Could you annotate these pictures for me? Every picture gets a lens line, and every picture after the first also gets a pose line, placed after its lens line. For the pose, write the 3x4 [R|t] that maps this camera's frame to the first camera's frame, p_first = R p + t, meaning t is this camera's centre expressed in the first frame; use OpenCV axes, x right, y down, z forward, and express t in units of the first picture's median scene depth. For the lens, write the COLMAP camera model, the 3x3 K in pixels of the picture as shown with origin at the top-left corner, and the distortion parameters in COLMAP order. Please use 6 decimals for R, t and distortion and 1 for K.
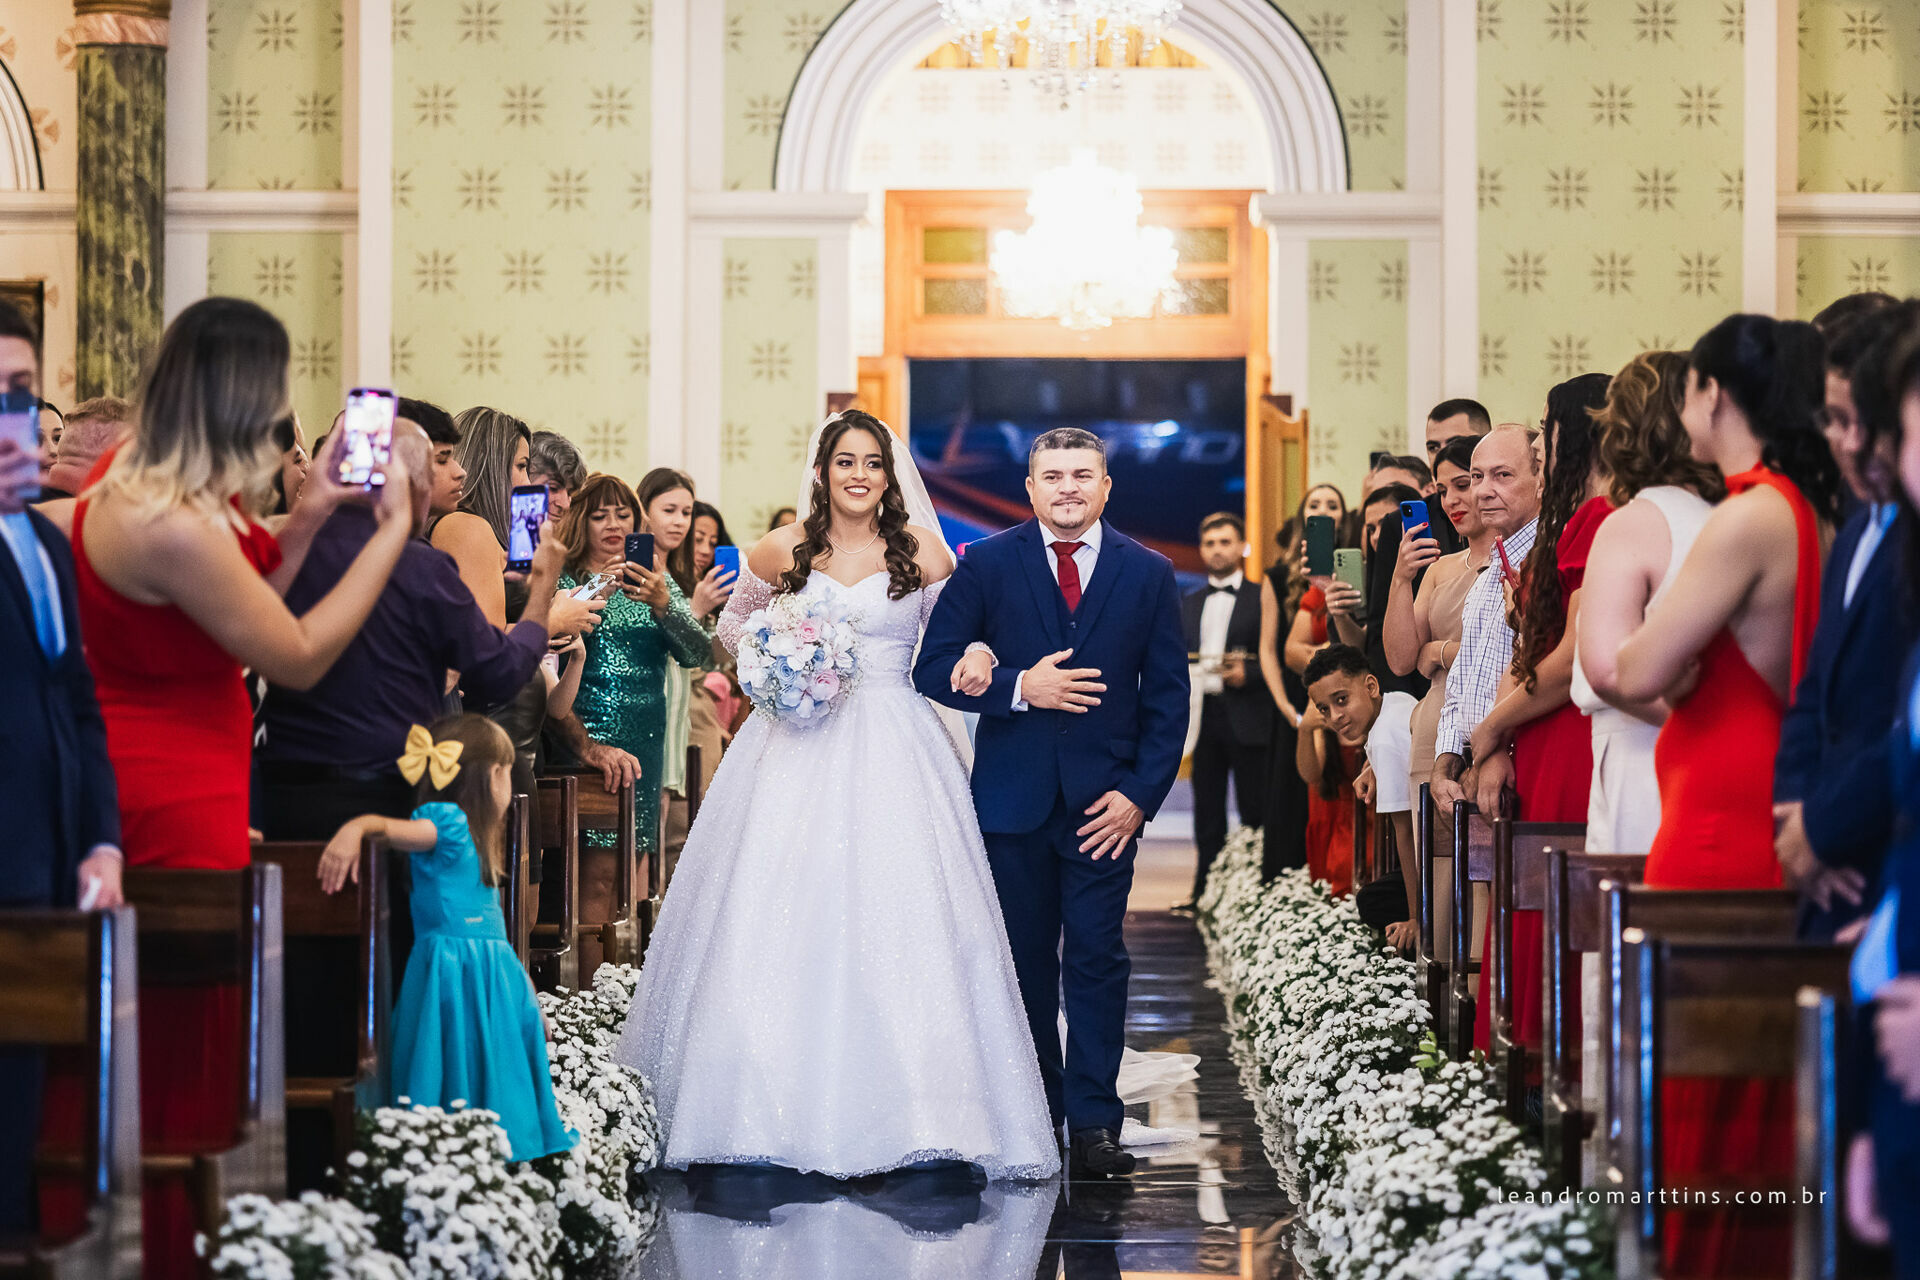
lens RADIAL K [[4536.2, 0, 951.6], [0, 4536.2, 633.6], [0, 0, 1]] dist [0.002471, 0.000000]
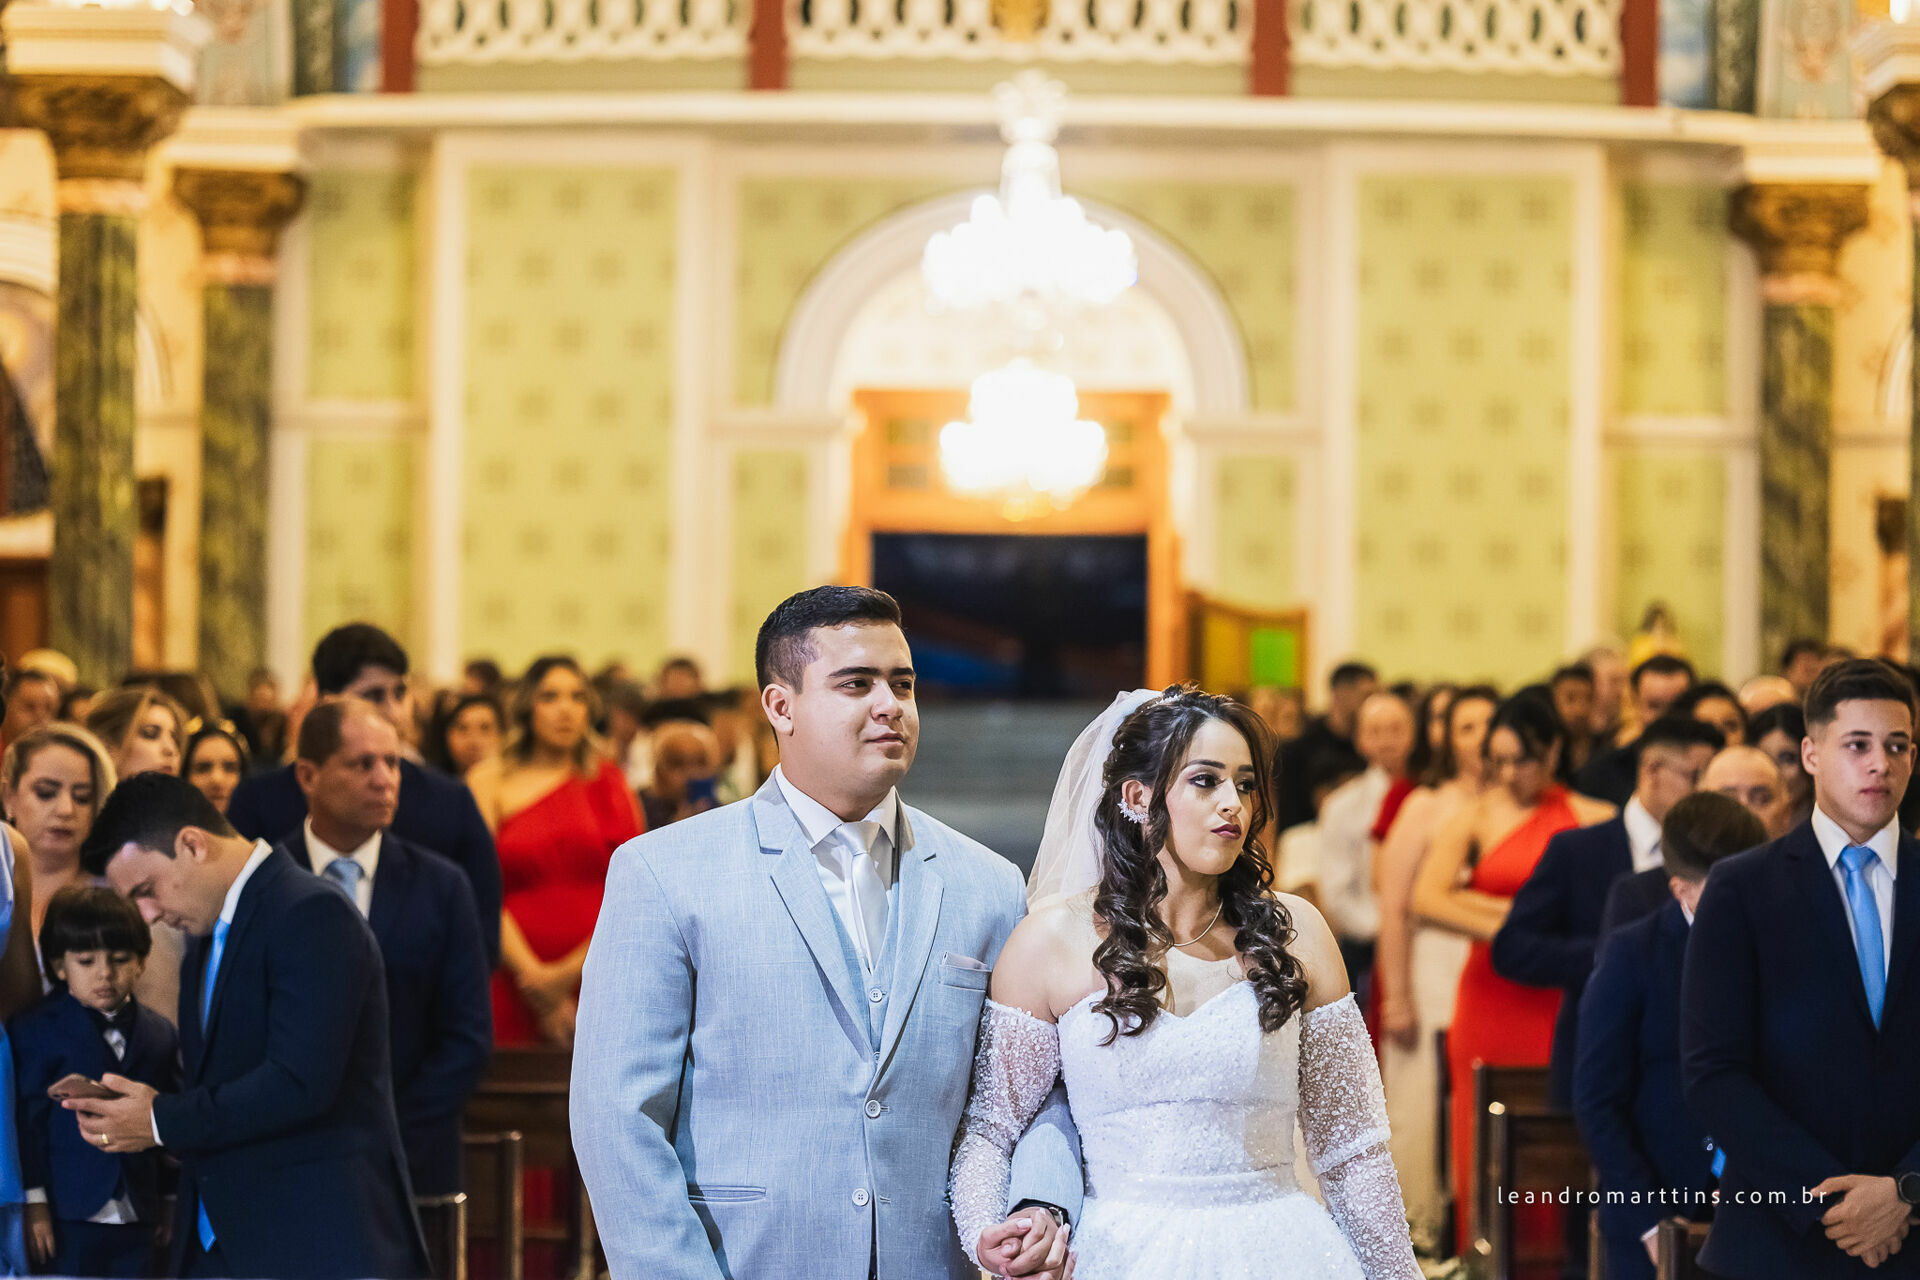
lens RADIAL K [[4536.2, 0, 951.5], [0, 4536.2, 623.8], [0, 0, 1]] dist [0.002471, 0.000000]
pose [[0.999293, 0.009202, 0.036458, -0.035989], [-0.008885, 0.999921, -0.008839, -0.029649], [-0.036537, 0.008509, 0.999296, -0.210937]]
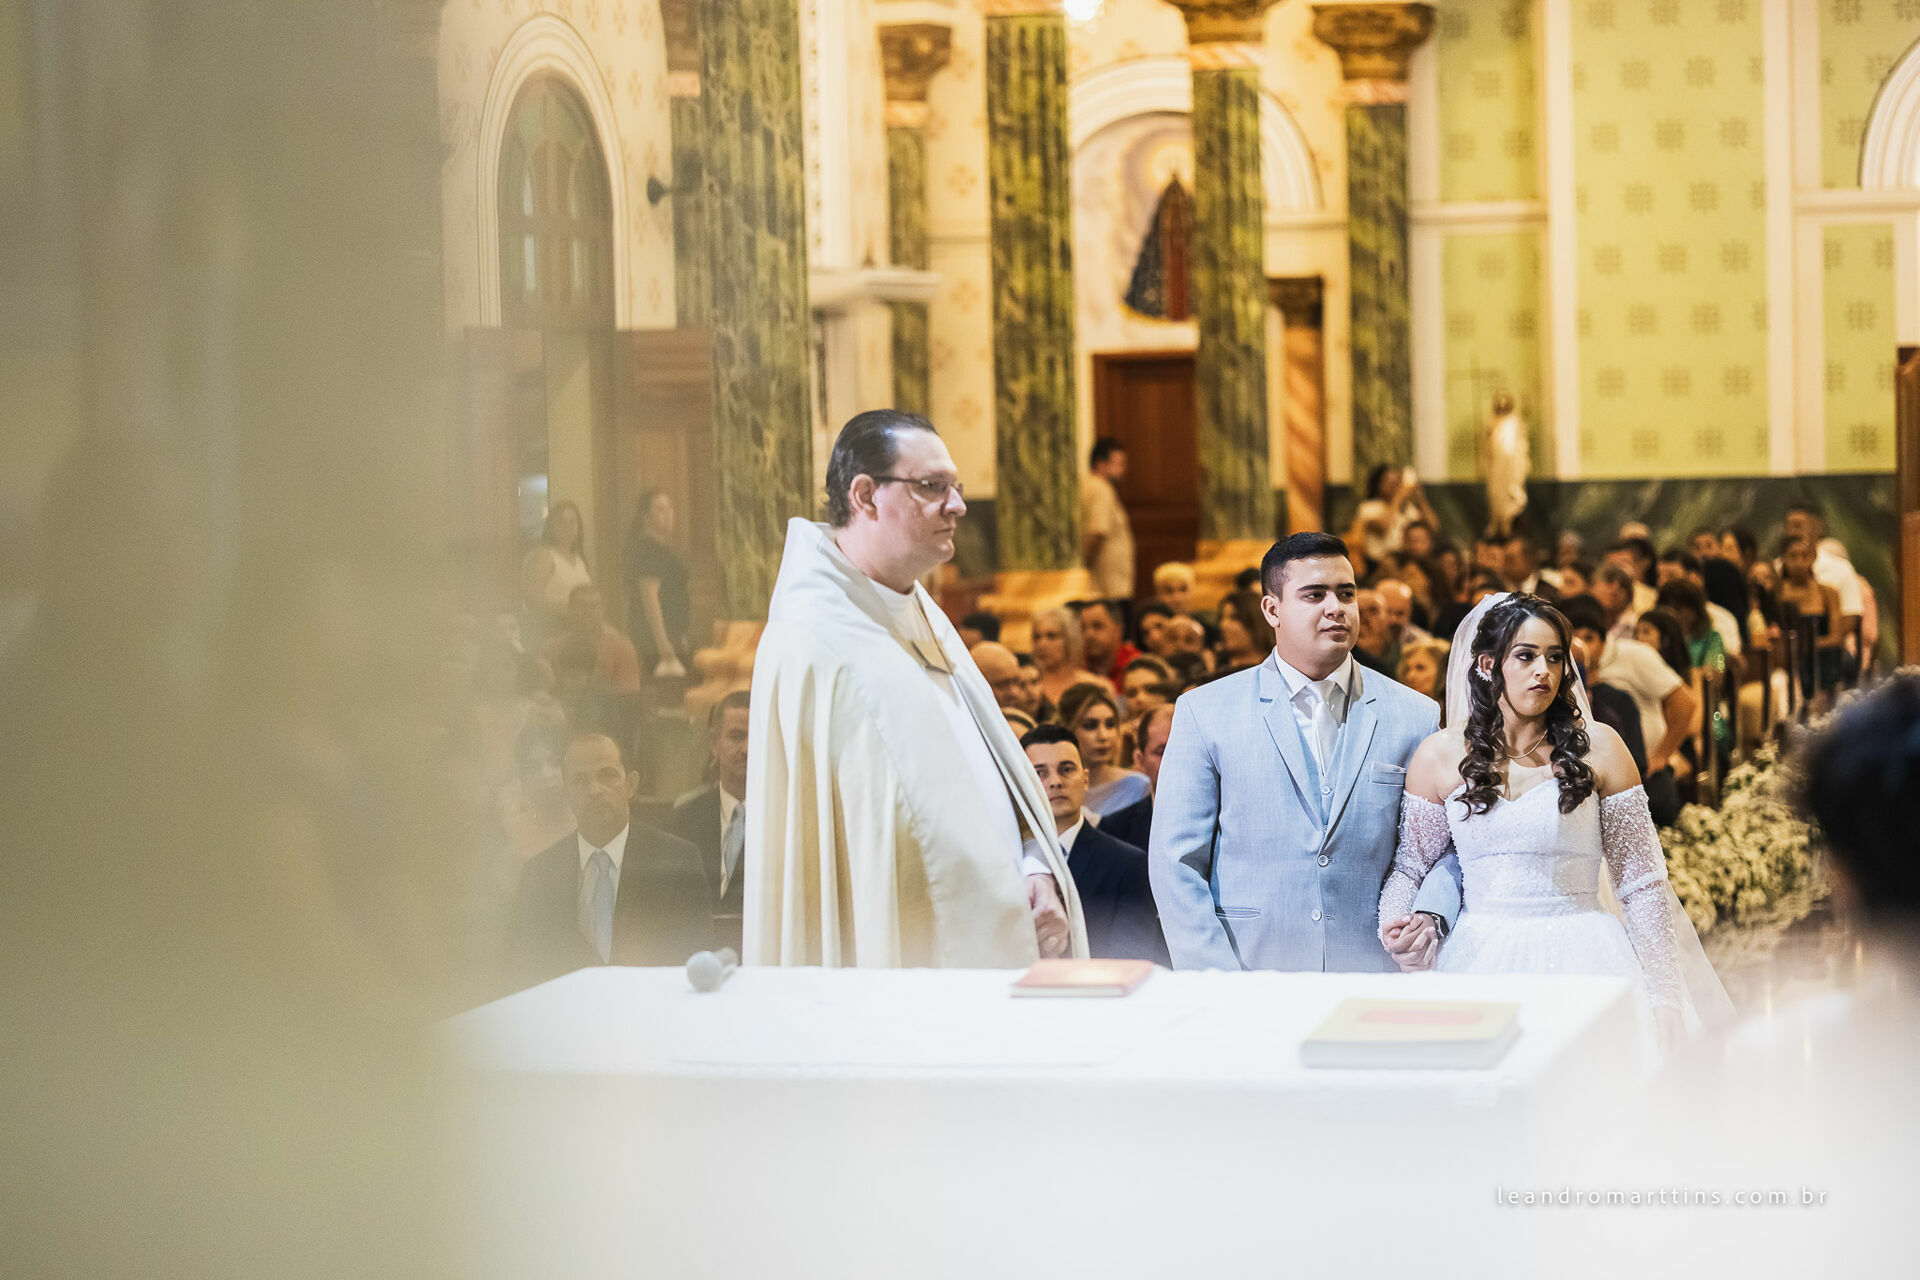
lens RADIAL K [[4536.2, 0, 950.2], [0, 4536.2, 631.7], [0, 0, 1]] dist [0.002471, 0.000000]
pose [[0.965693, -0.013263, -0.259347, 0.047422], [0.028986, 0.997959, 0.056894, -0.051002], [0.258064, -0.062459, 0.964107, -0.371114]]
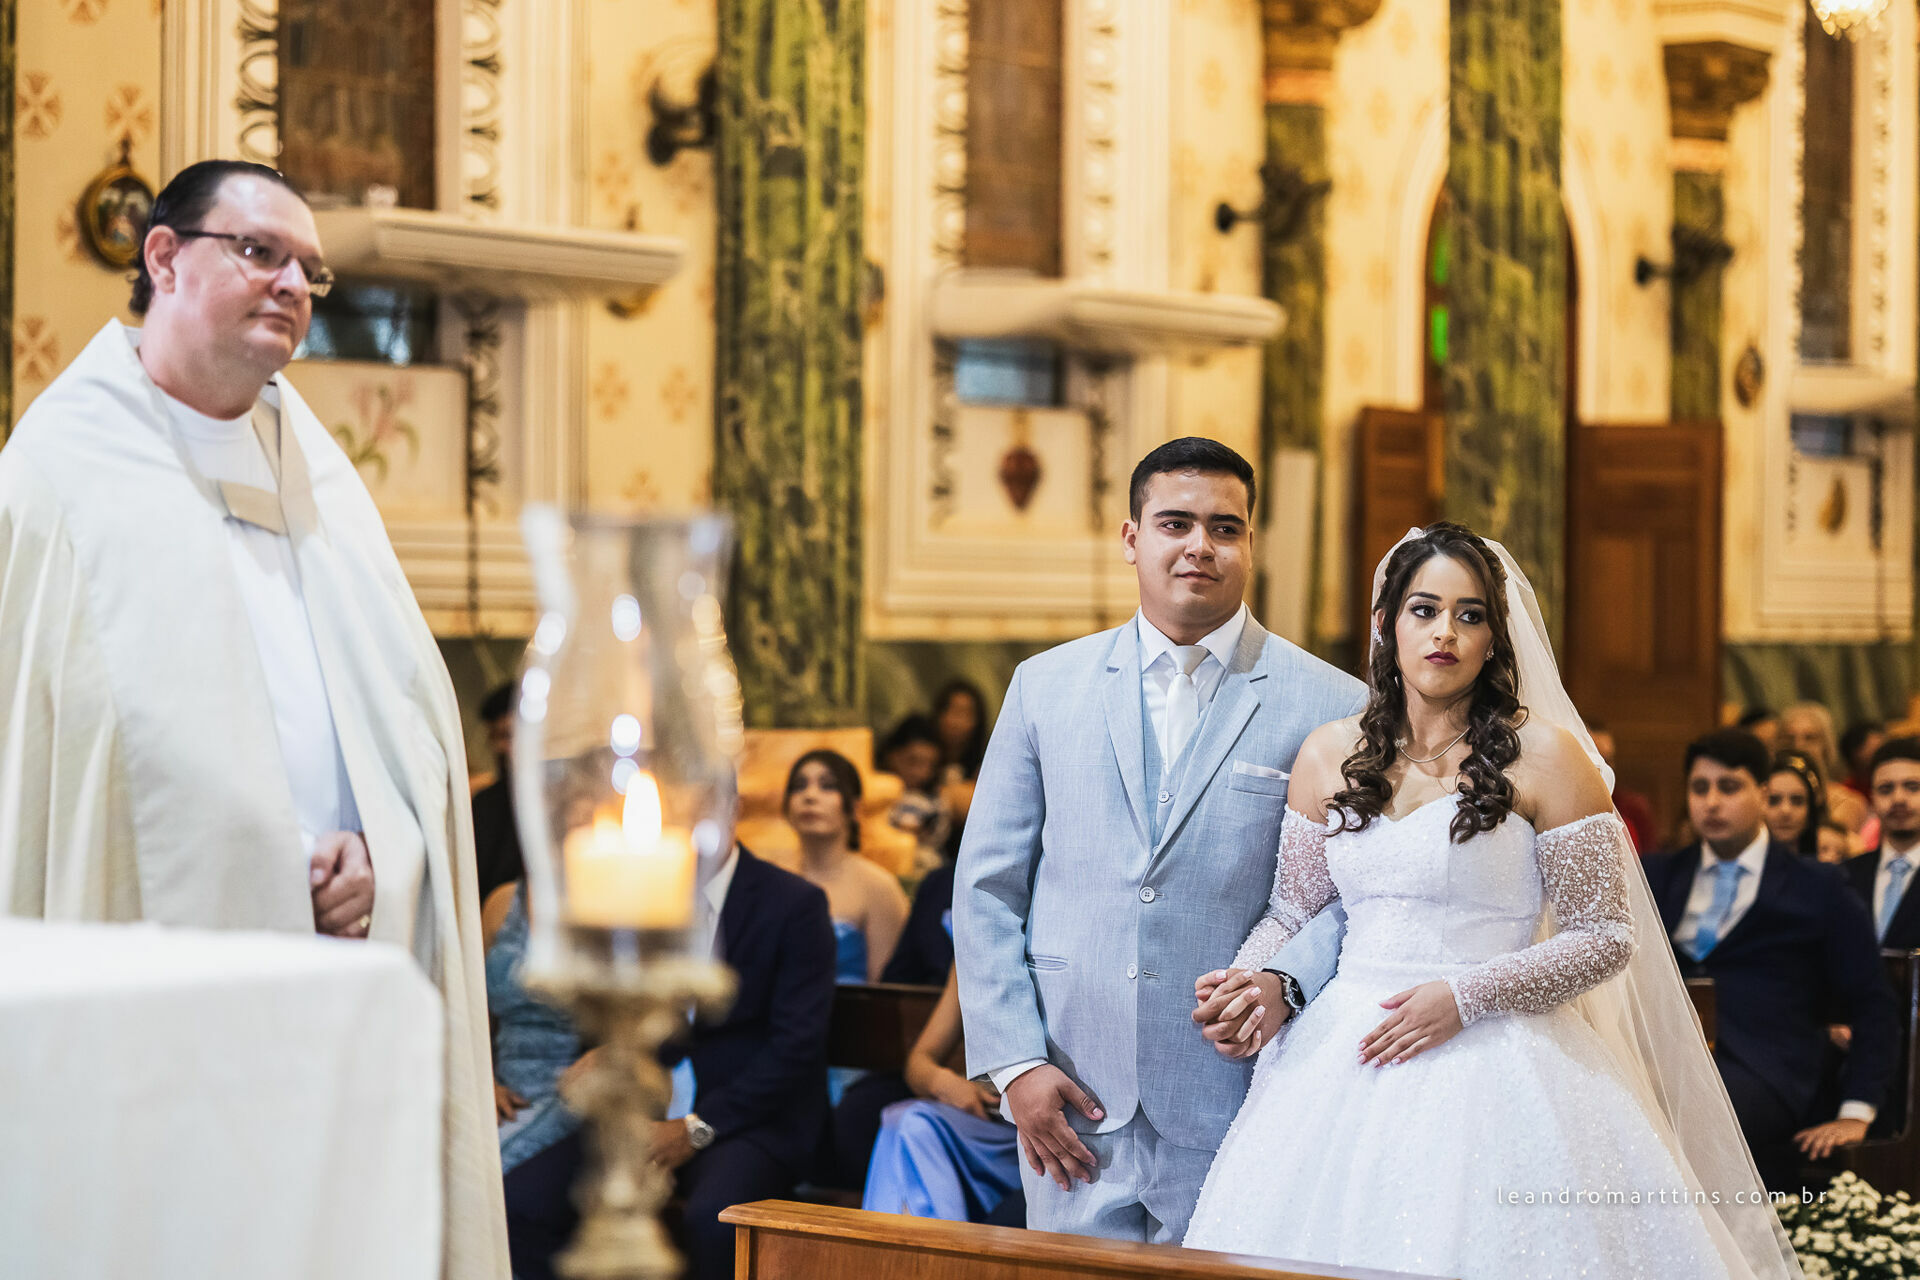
lens RADIAL K [[4536.2, 0, 983.5], [0, 4536.2, 647.8], [0, 0, 1]] dist [0.002471, 0.000000]
pose [[0.833776, 0.015862, -0.551876, 0.128262], [-0.010429, 0.999861, 0.012982, -0.024050], [0.552005, -0.005069, 0.833825, -0.206944]]
